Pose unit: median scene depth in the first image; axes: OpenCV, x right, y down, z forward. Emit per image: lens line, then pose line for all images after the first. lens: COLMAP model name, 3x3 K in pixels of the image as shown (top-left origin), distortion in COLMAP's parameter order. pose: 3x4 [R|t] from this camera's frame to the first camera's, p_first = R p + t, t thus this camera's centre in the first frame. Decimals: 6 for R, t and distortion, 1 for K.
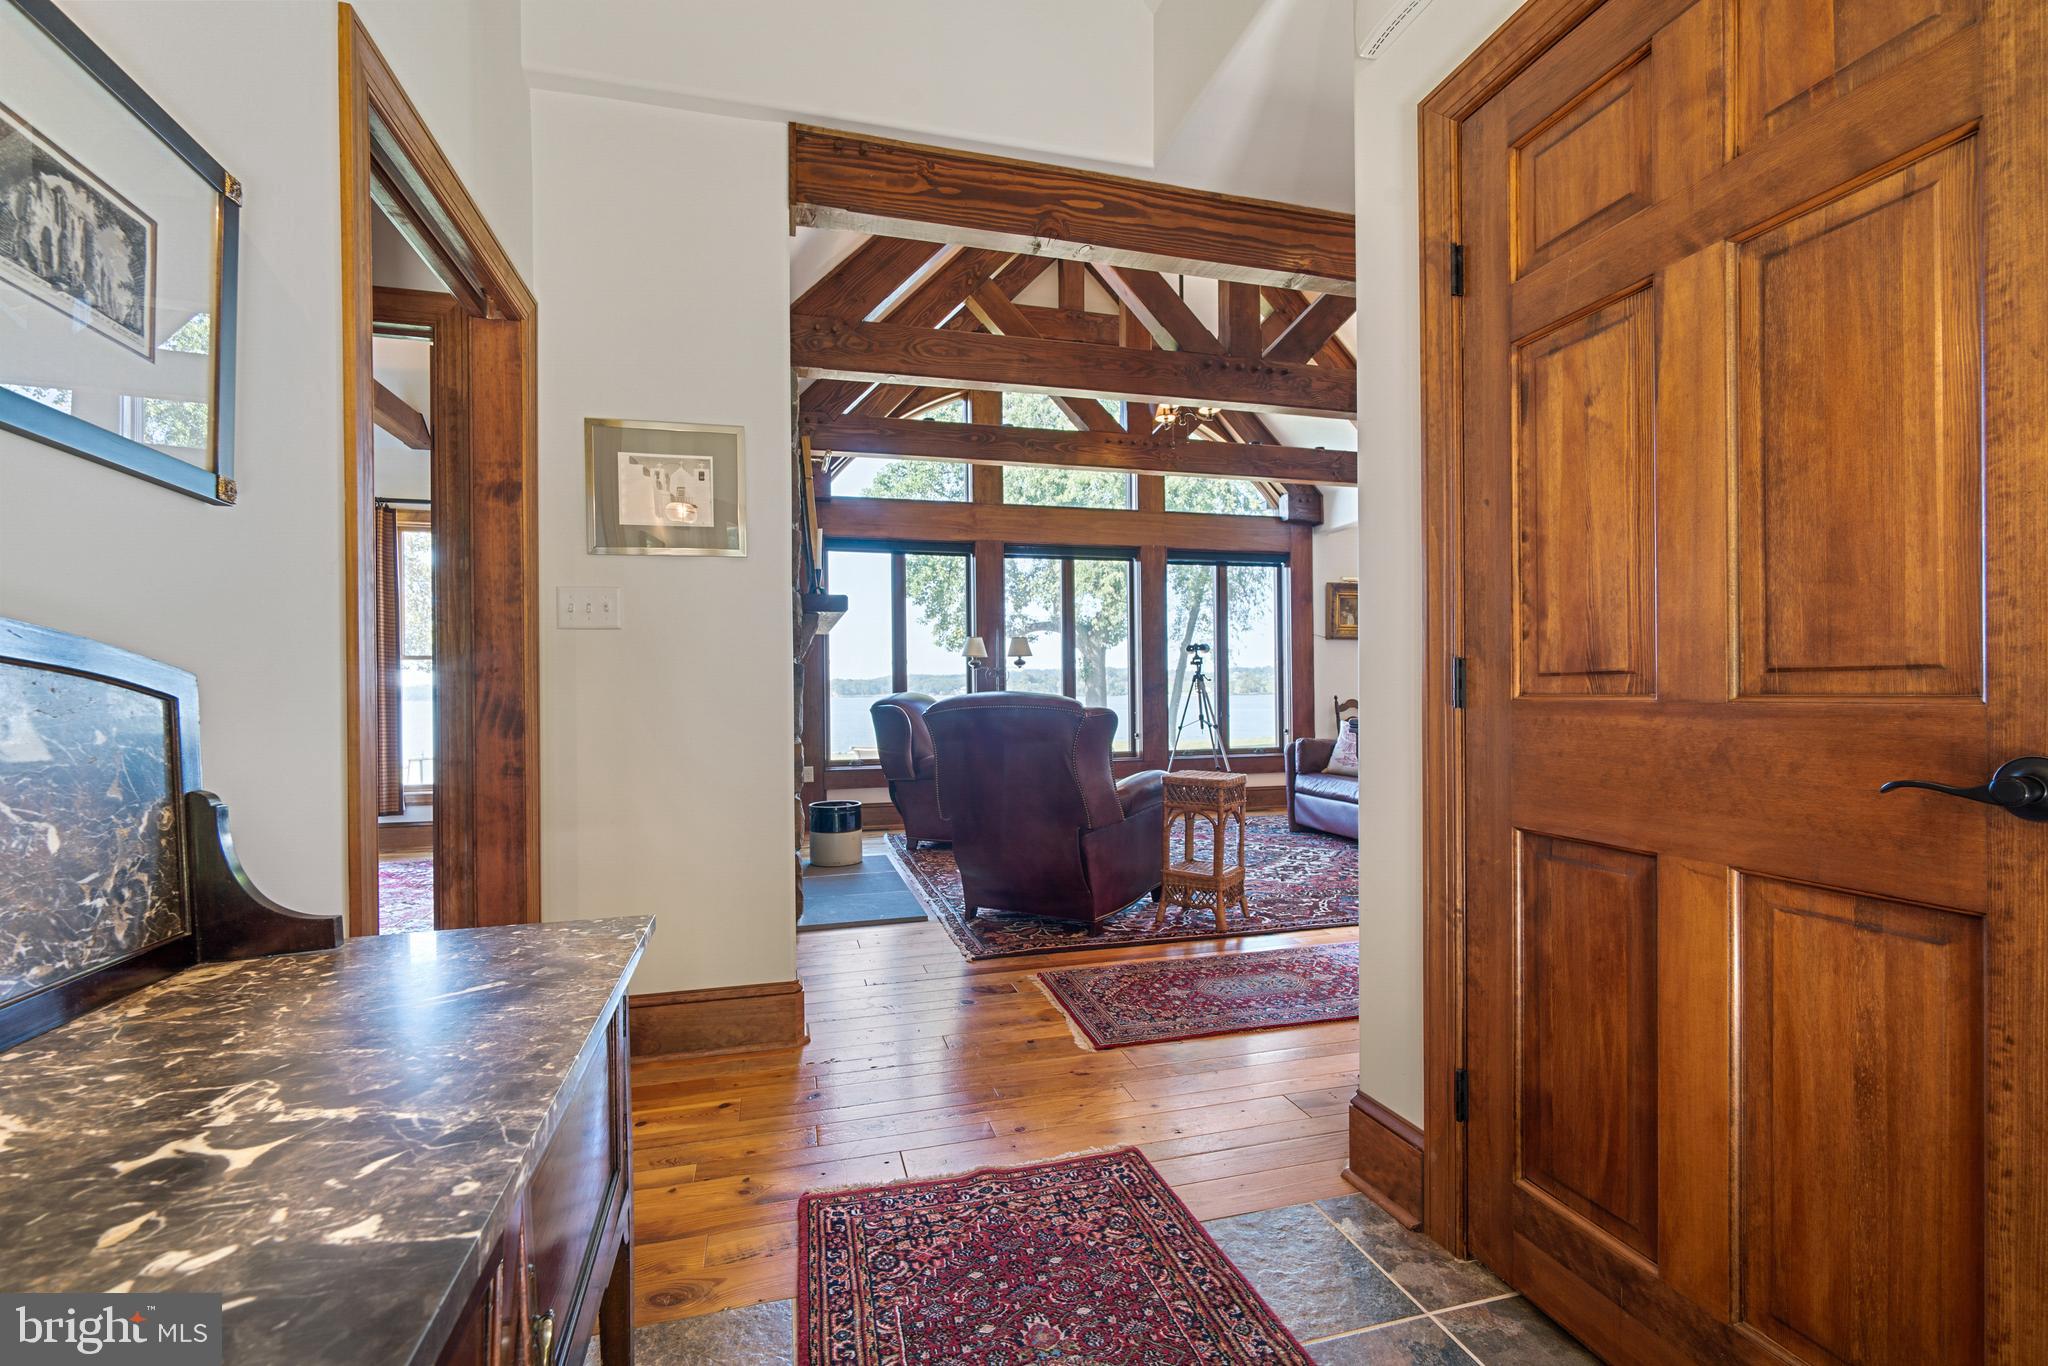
lens RADIAL K [[878.4, 0, 1014.9], [0, 878.4, 686.7], [0, 0, 1]] dist [-0.003653, -0.000103]
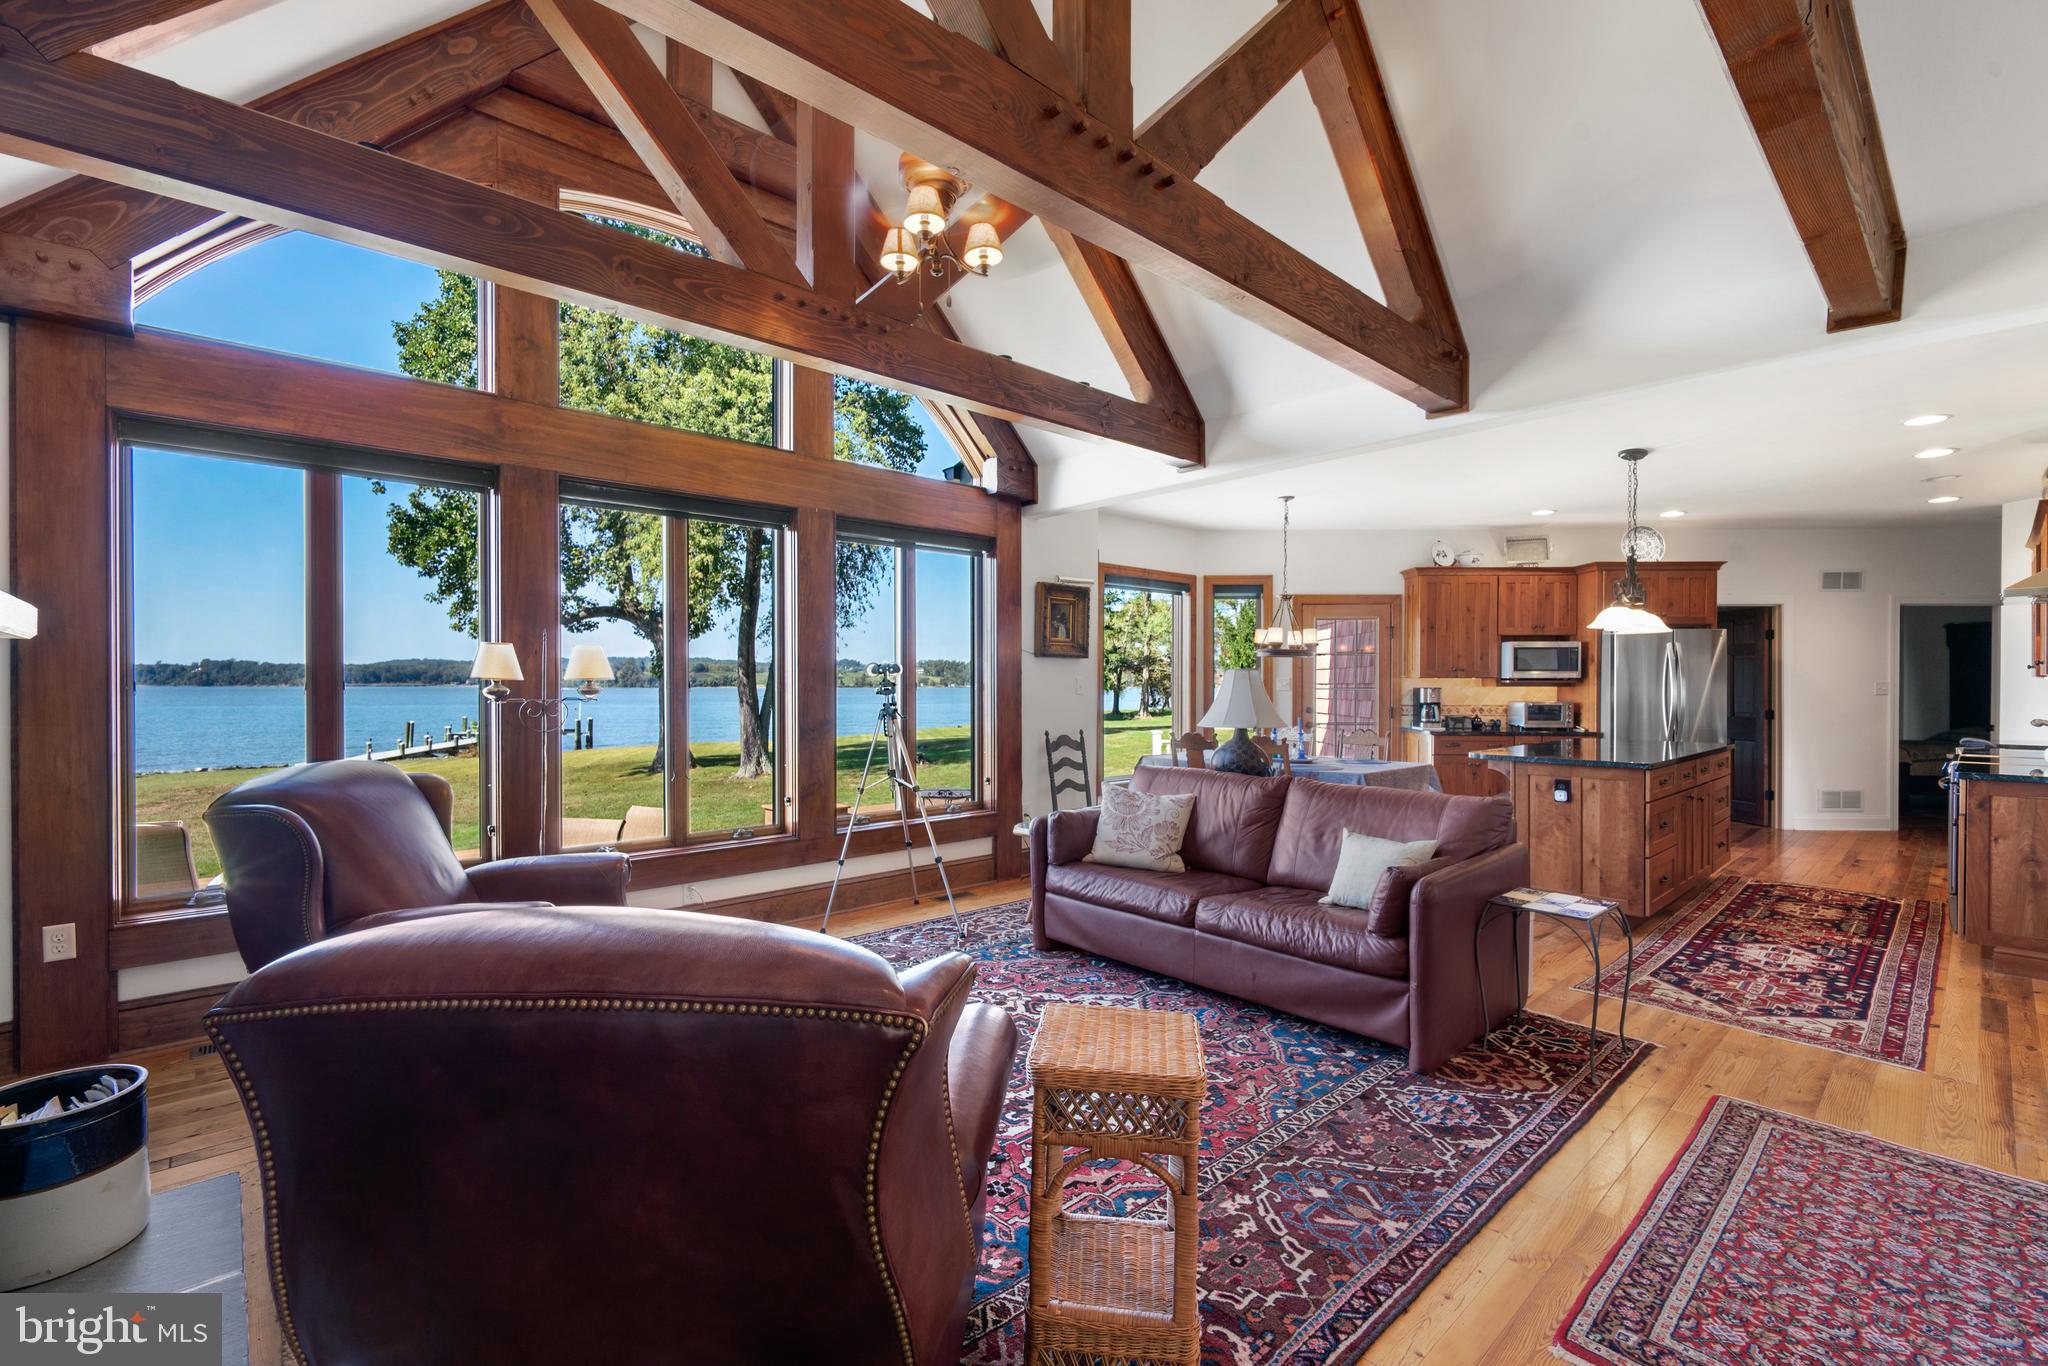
lens RADIAL K [[878.4, 0, 1014.9], [0, 878.4, 686.7], [0, 0, 1]] dist [-0.003653, -0.000103]
pose [[0.889843, 0.007856, 0.456199, -0.007792], [-0.012154, 0.999905, 0.006488, -0.034052], [-0.456105, -0.011318, 0.889854, 0.347618]]
